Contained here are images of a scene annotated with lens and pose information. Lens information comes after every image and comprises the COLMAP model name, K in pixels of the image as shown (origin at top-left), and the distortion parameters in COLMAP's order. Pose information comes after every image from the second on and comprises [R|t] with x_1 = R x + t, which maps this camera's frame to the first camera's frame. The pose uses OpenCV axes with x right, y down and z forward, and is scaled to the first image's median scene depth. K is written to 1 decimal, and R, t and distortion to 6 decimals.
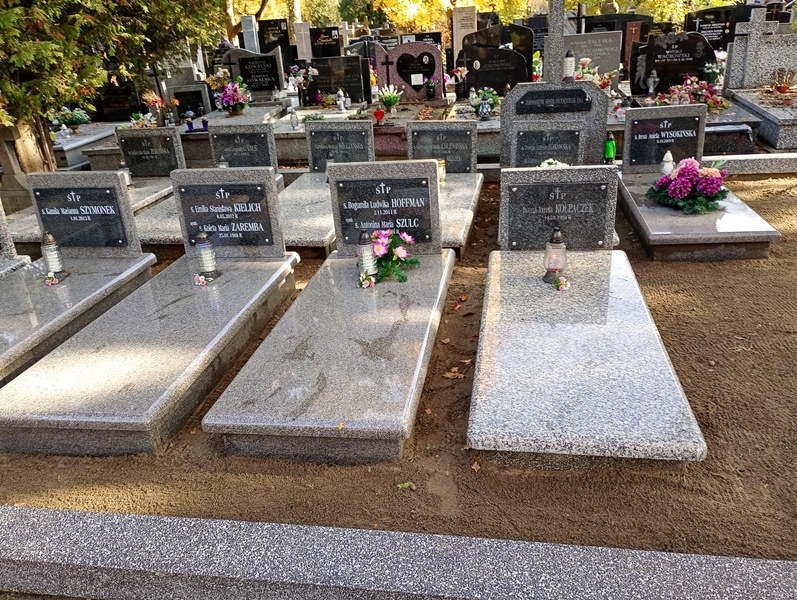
lens RADIAL K [[667.2, 0, 398.5], [0, 667.2, 300.0], [0, 0, 1]] dist [0.043610, -0.000809]
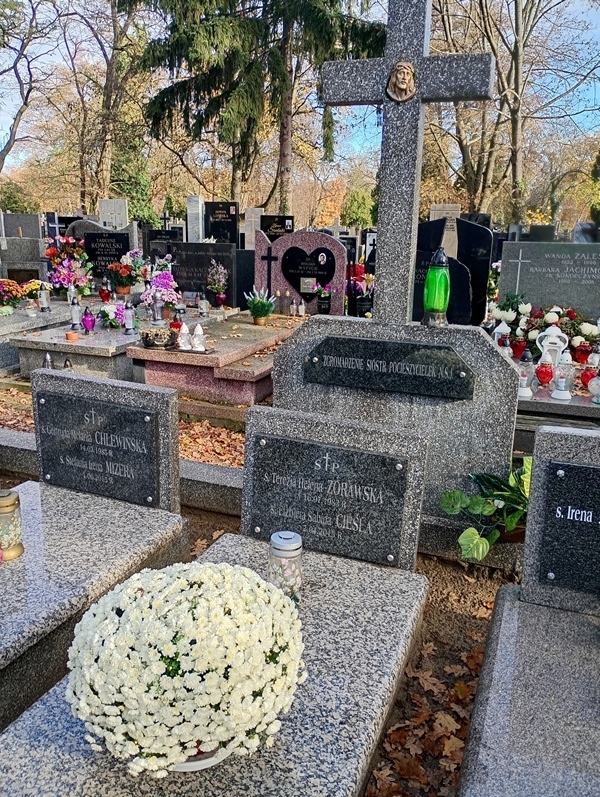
lens RADIAL K [[663.3, 0, 300.0], [0, 663.3, 398.5], [0, 0, 1]] dist [0.060688, -0.057244]
pose [[0.973553, 0.135492, -0.183946, 0.249674], [-0.159647, 0.979416, -0.123521, -0.209941], [0.163424, 0.149621, 0.975144, 0.571968]]
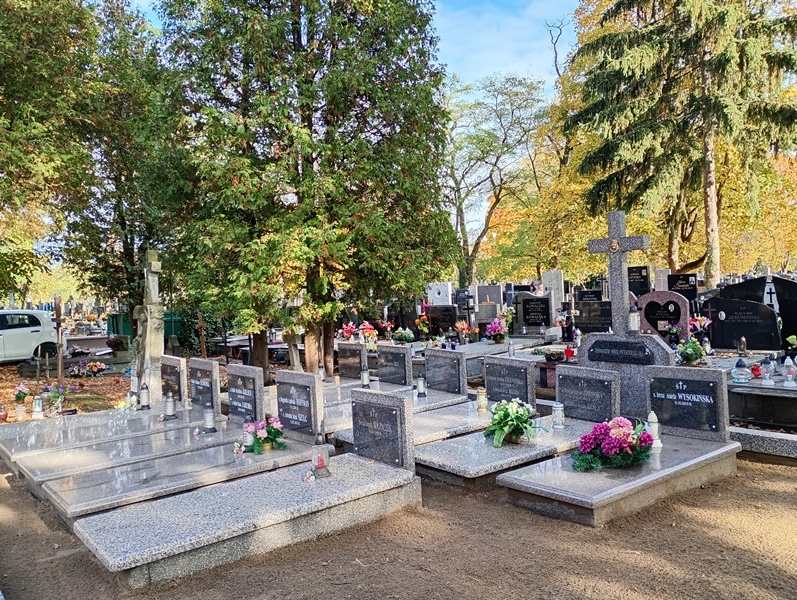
lens RADIAL K [[663.3, 0, 398.5], [0, 663.3, 300.0], [0, 0, 1]] dist [0.060688, -0.057244]
pose [[0.741813, 0.043498, -0.669195, 0.636111], [-0.261267, 0.937792, -0.228661, -0.049680], [0.617619, 0.344462, 0.707031, 0.049137]]
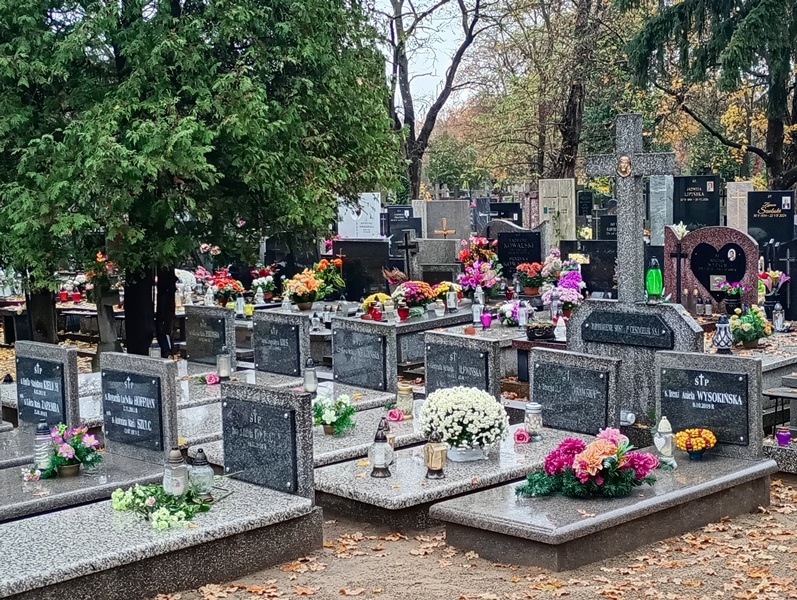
lens RADIAL K [[1265.1, 0, 398.5], [0, 1265.1, 300.0], [0, 0, 1]] dist [0.079300, -0.083323]
pose [[0.798892, 0.099445, -0.593197, 0.774040], [-0.258308, 0.947383, -0.189056, -0.024280], [0.543184, 0.304263, 0.782544, -0.121021]]
